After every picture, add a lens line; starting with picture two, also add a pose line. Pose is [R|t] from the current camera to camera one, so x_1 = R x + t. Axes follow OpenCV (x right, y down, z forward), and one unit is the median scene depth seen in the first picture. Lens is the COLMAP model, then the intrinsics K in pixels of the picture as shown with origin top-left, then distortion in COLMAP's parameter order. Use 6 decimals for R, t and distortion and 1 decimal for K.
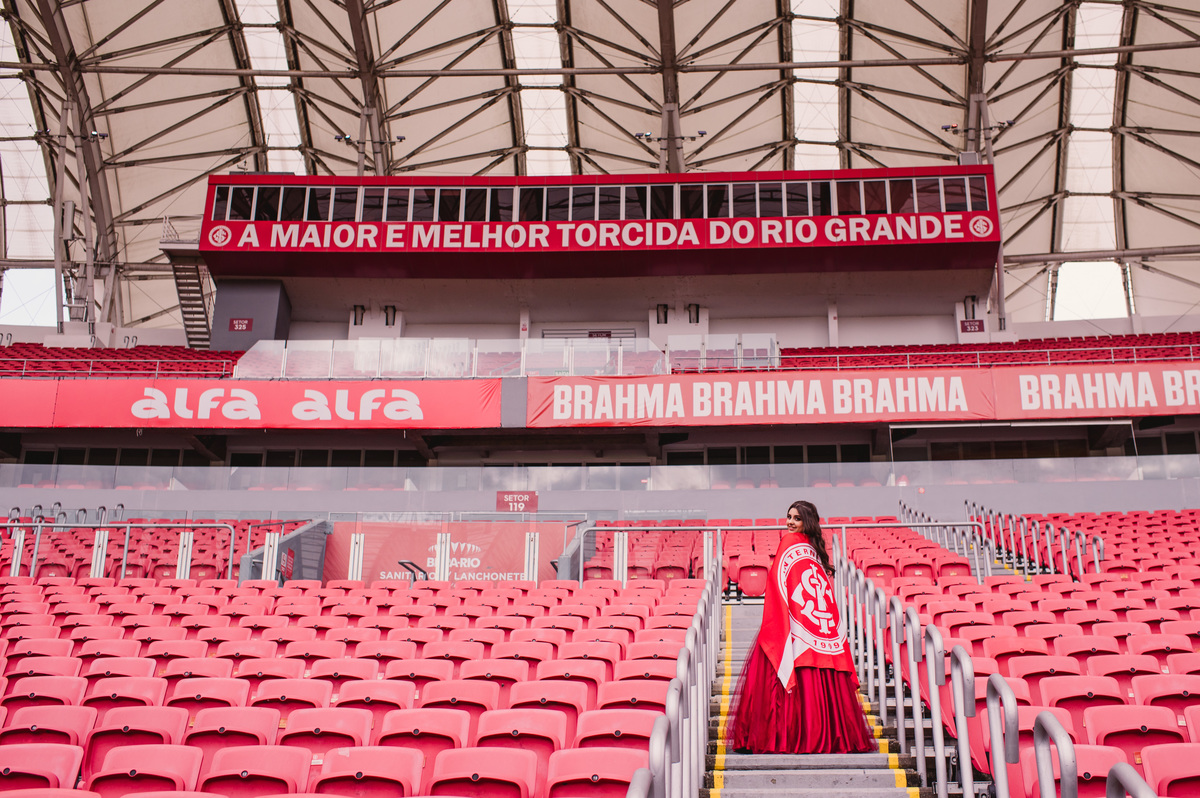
lens RADIAL K [[1544.8, 0, 600.1], [0, 1544.8, 453.3], [0, 0, 1]] dist [-0.078081, 0.055980]
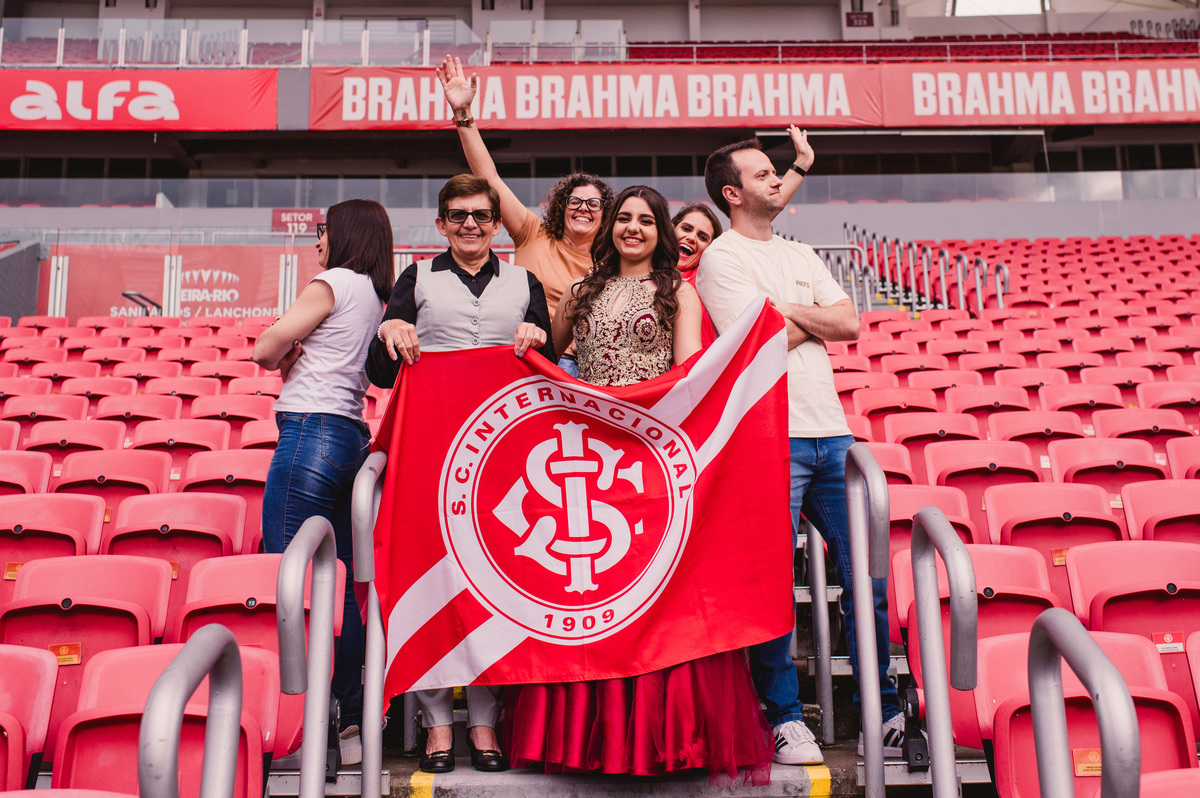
lens RADIAL K [[1607.4, 0, 600.0], [0, 1607.4, 399.0], [0, 0, 1]] dist [-0.062733, 0.016569]
pose [[0.997251, -0.004245, 0.073981, 0.041688], [-0.005141, 0.991989, 0.126218, 0.016387], [-0.073924, -0.126251, 0.989240, 0.142057]]
